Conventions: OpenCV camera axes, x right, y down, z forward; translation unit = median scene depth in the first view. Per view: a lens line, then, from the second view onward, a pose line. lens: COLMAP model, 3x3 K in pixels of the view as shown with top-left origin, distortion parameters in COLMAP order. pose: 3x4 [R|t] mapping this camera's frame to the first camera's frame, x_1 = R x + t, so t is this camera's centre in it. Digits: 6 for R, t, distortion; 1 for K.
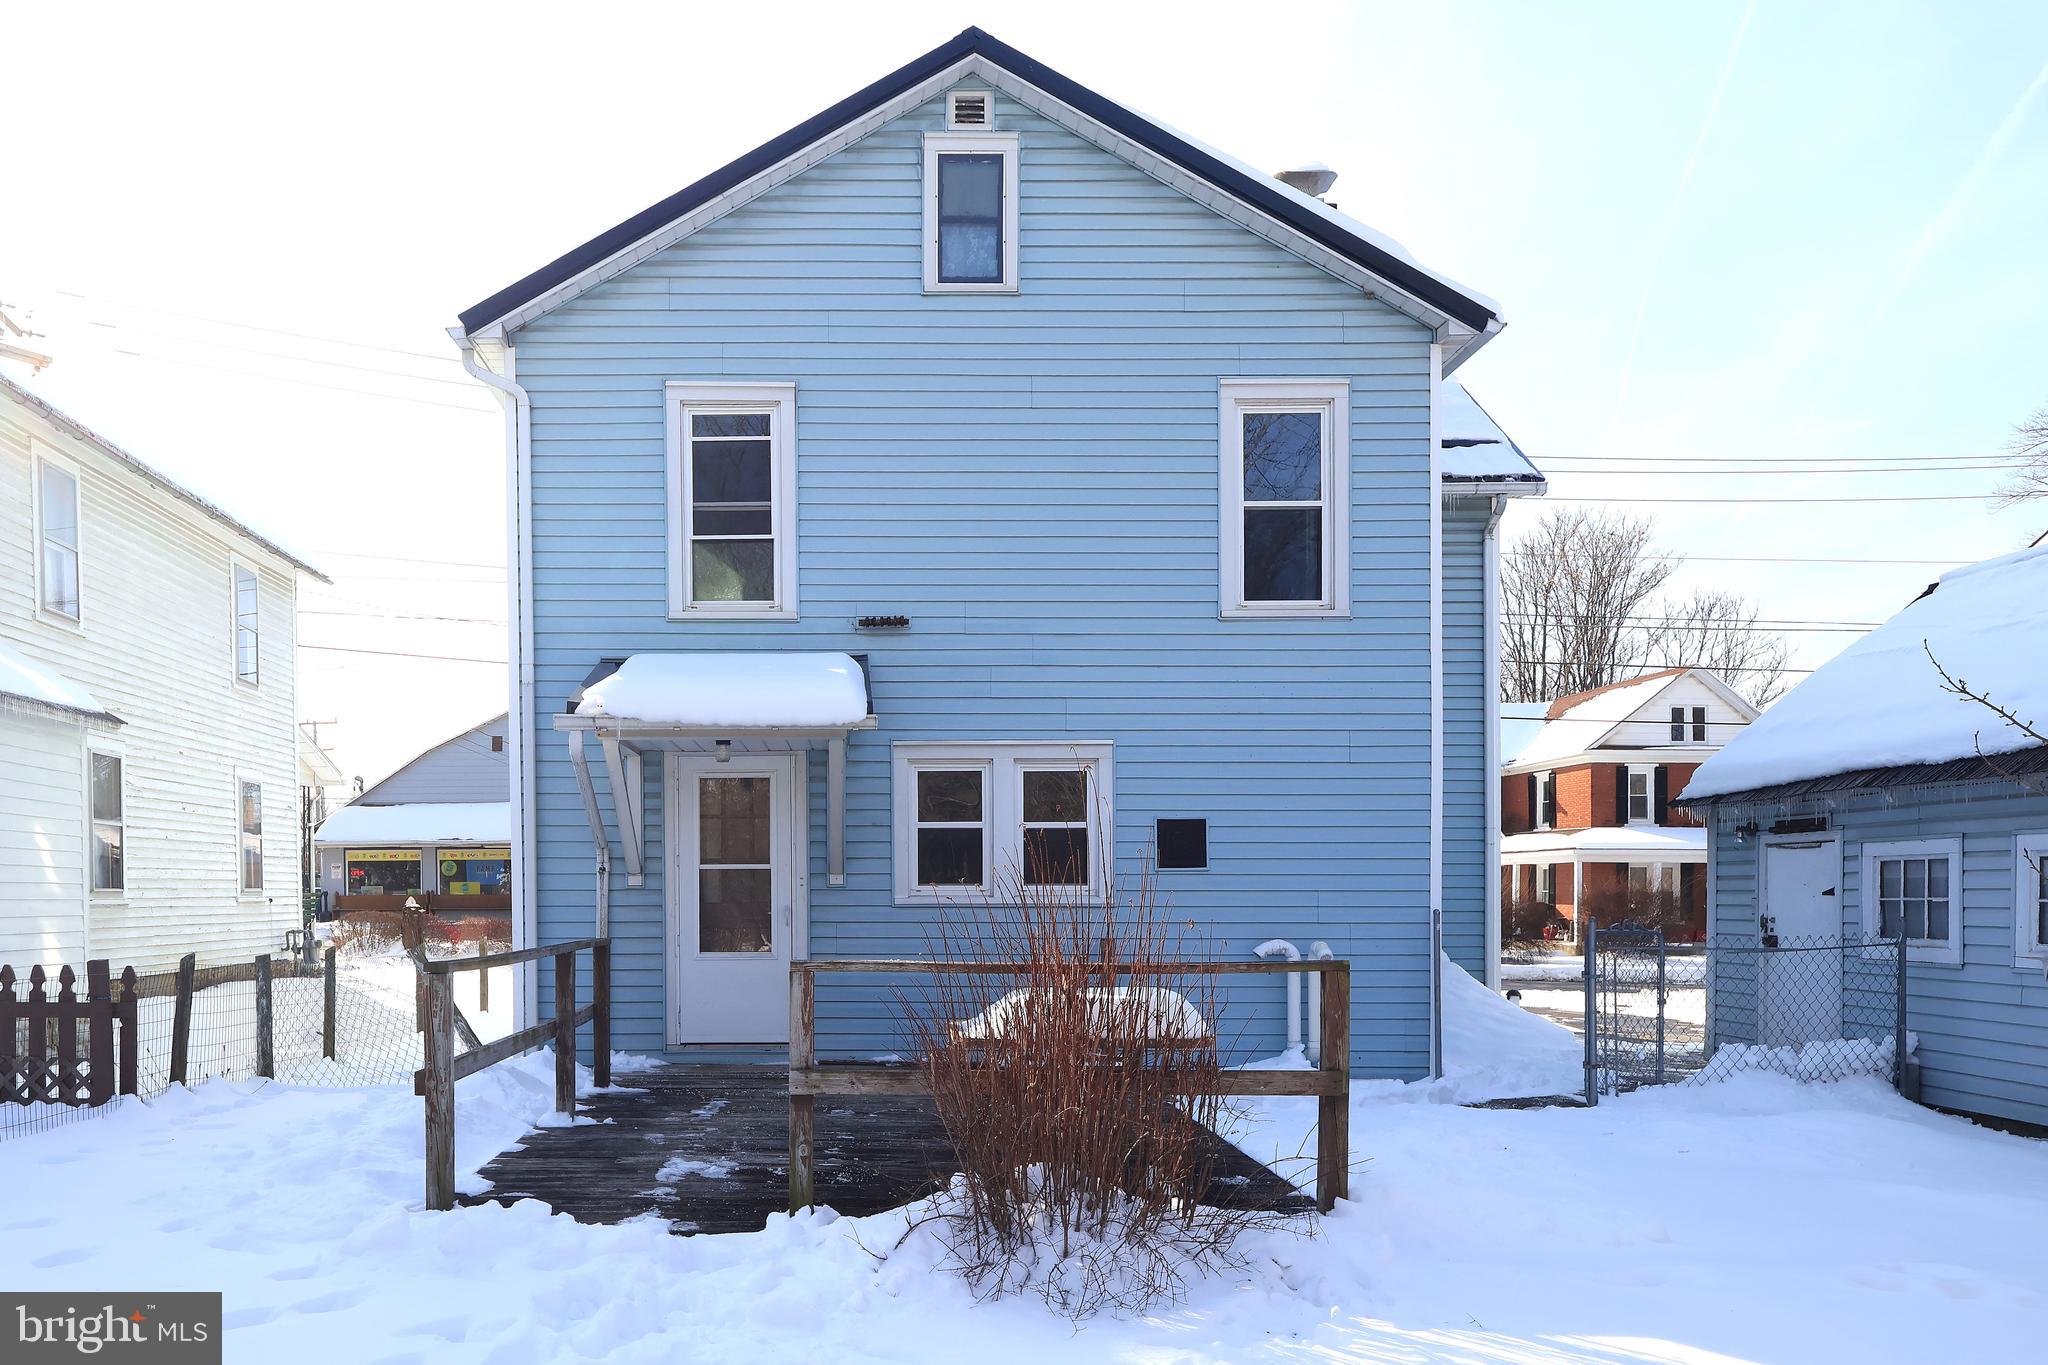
lens RADIAL K [[1423.3, 0, 1024.0], [0, 1423.3, 682.5], [0, 0, 1]] dist [-0.003724, -0.003077]
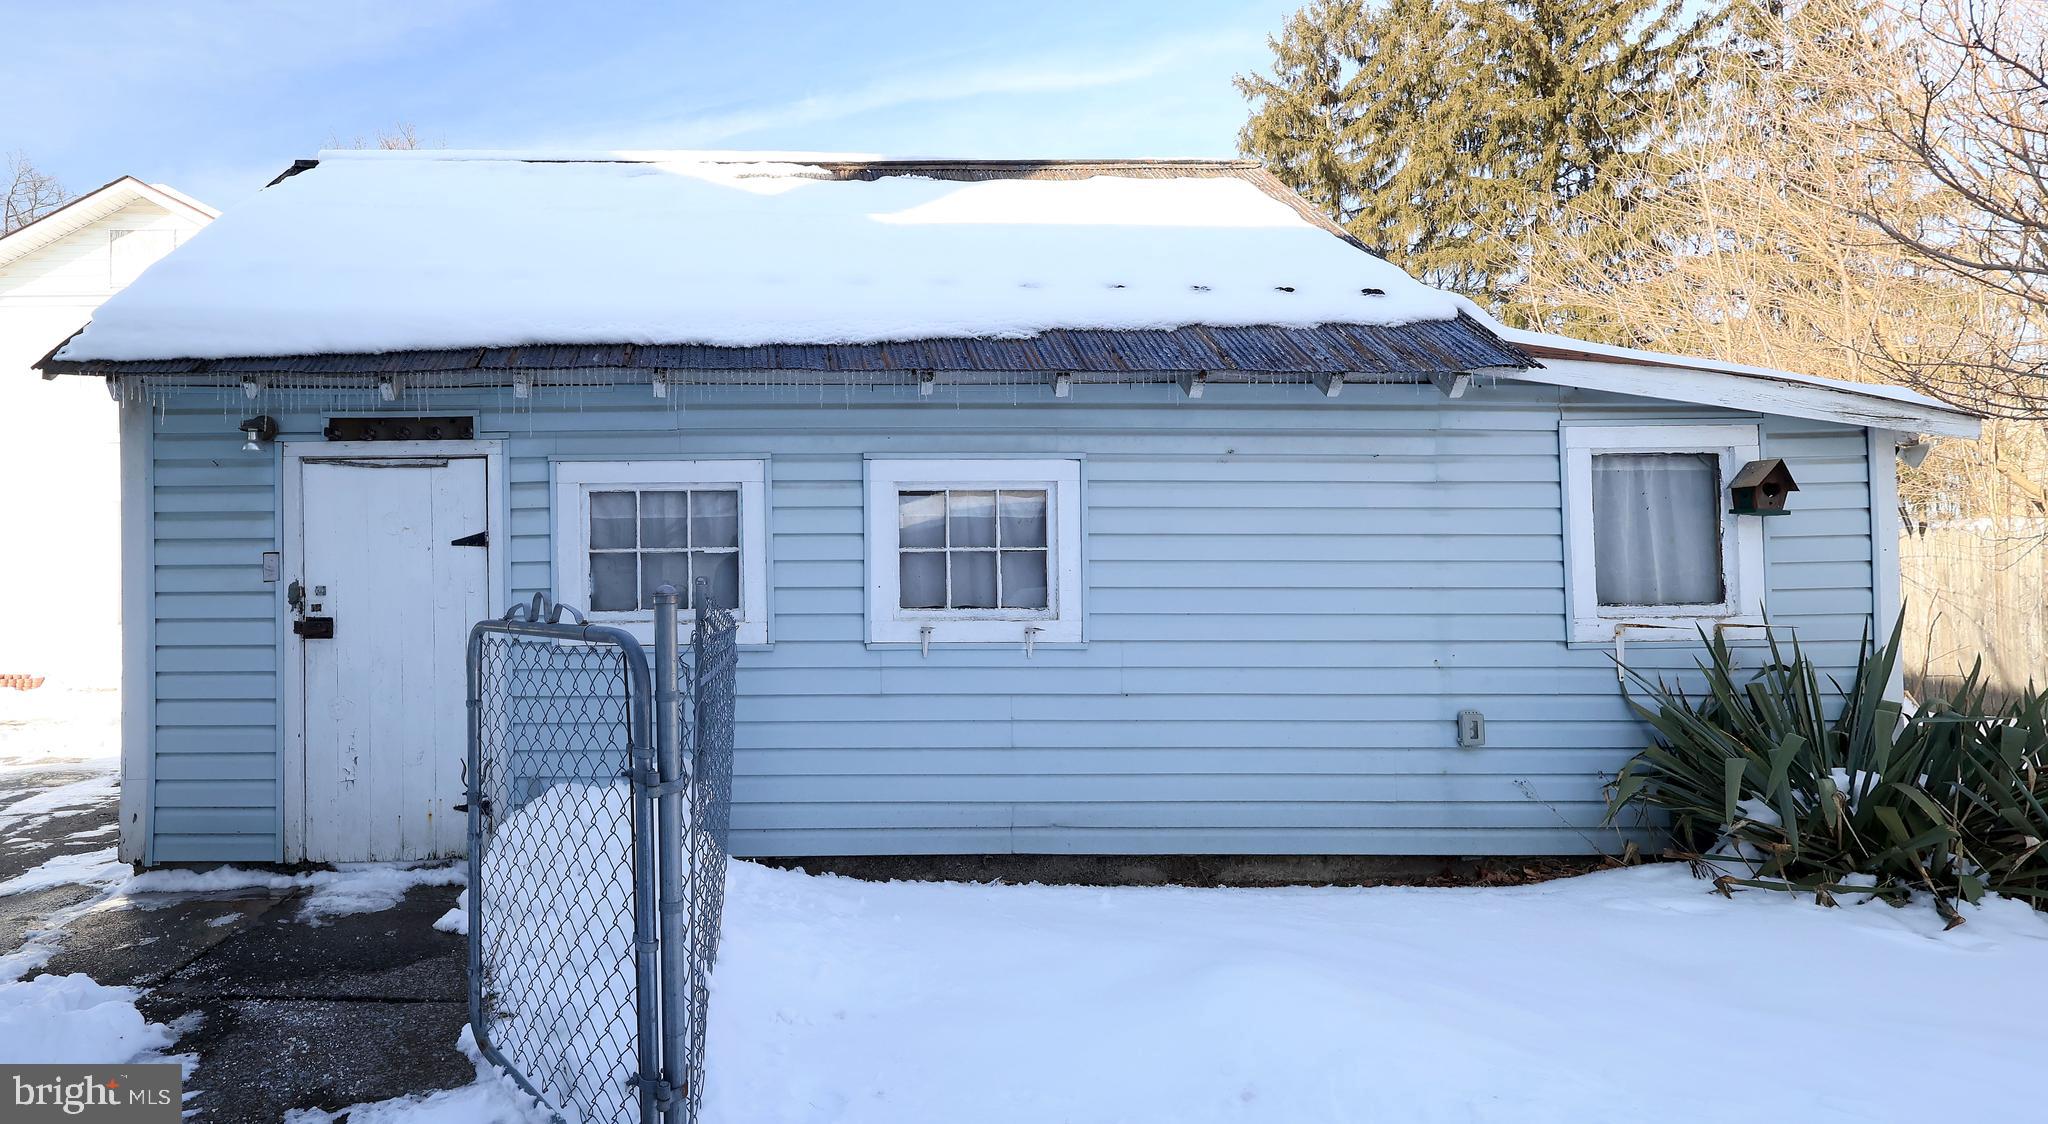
lens RADIAL K [[1028.4, 0, 1024.0], [0, 1028.4, 562.0], [0, 0, 1]] dist [-0.001383, -0.000275]
pose [[0.118458, -0.019401, 0.992770, 0.162286], [-0.137924, 0.989796, 0.035800, 0.108869], [-0.983333, -0.141168, 0.114573, 0.720282]]
